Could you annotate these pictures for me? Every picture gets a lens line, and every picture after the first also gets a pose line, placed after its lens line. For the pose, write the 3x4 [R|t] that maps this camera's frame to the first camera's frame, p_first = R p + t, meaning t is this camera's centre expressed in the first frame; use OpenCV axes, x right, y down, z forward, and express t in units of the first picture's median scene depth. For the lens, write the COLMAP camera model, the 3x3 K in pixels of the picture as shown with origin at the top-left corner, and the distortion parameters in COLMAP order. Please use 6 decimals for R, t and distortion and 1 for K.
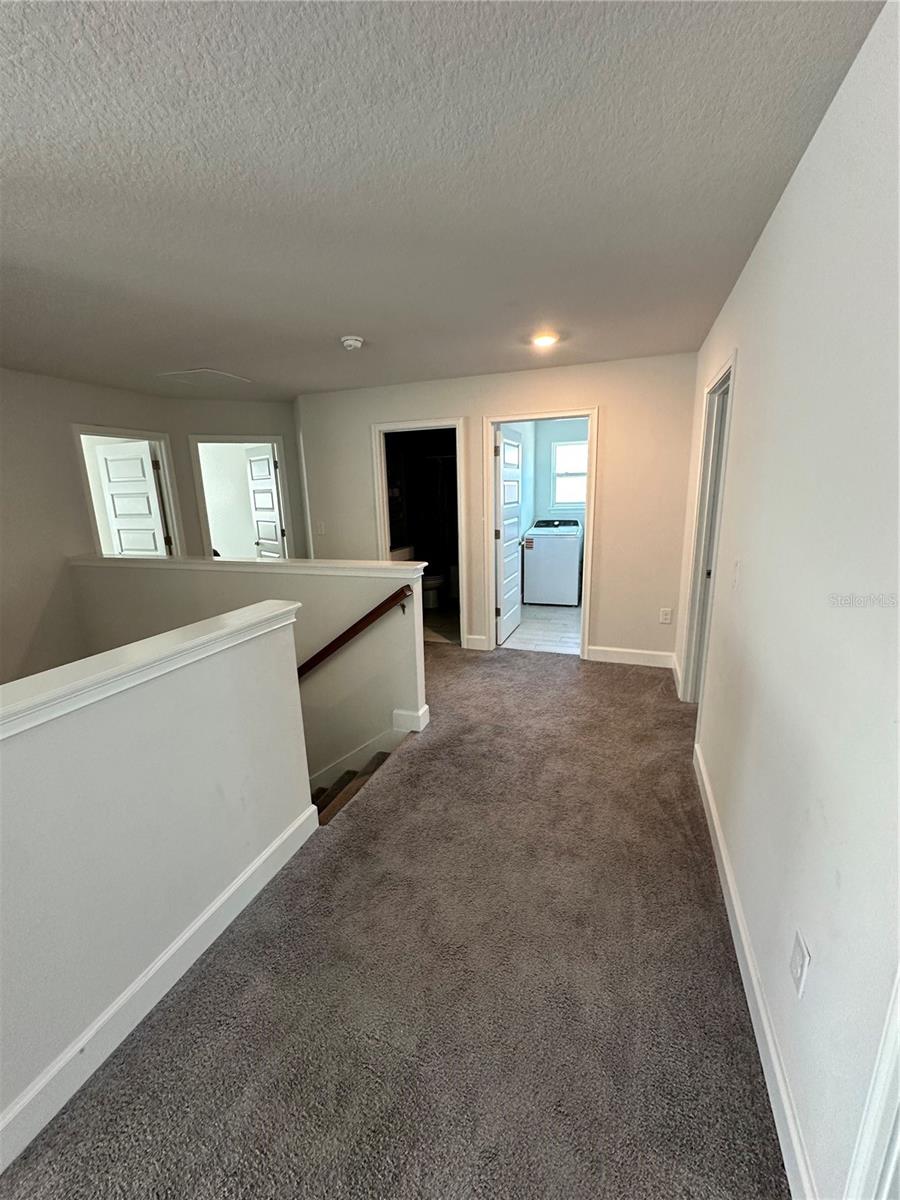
lens RADIAL K [[479.4, 0, 450.0], [0, 479.4, 600.0], [0, 0, 1]] dist [-0.008974, 0.002410]
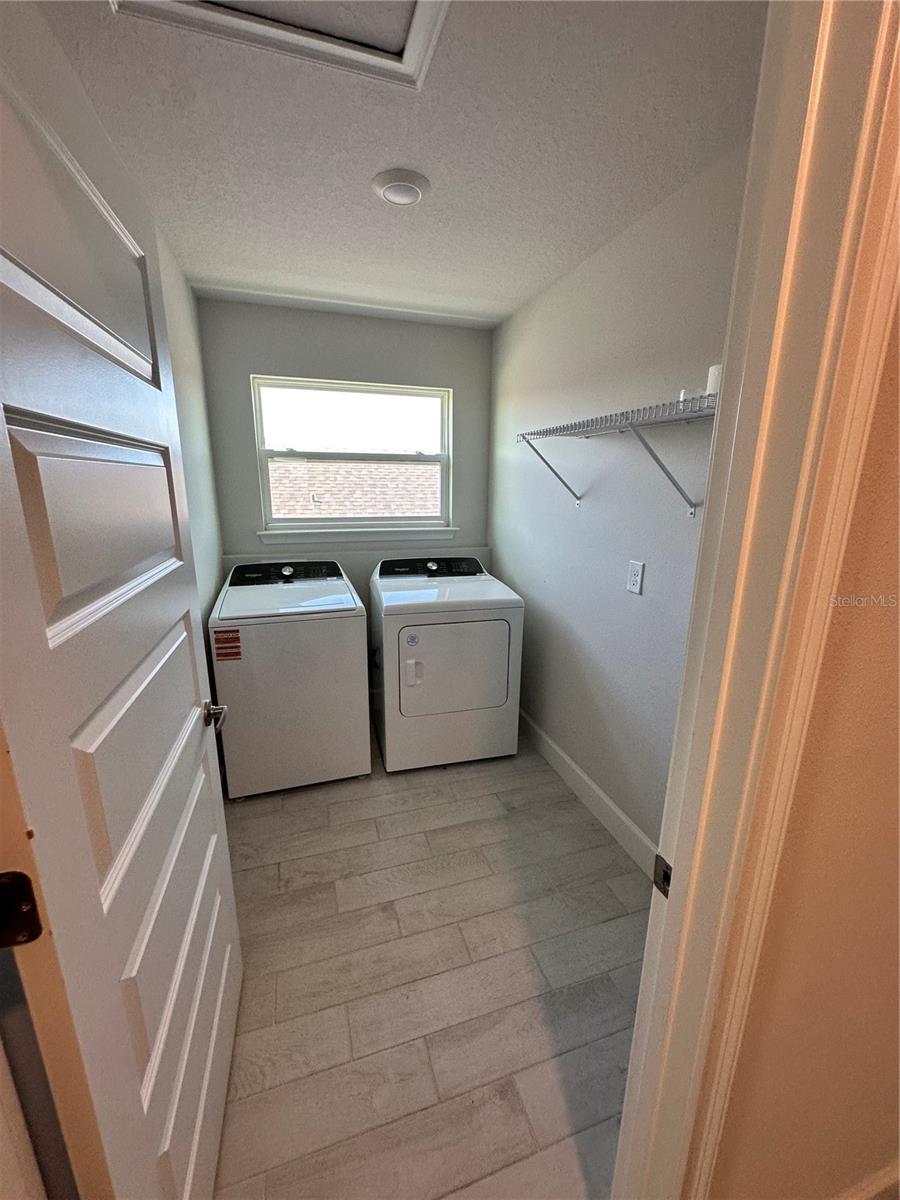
lens RADIAL K [[479.4, 0, 450.0], [0, 479.4, 600.0], [0, 0, 1]] dist [-0.008974, 0.002410]
pose [[0.785104, -0.111148, 0.609309, 0.078172], [0.091290, 0.993788, 0.063654, -0.151897], [-0.612599, 0.005649, 0.790374, 0.594313]]
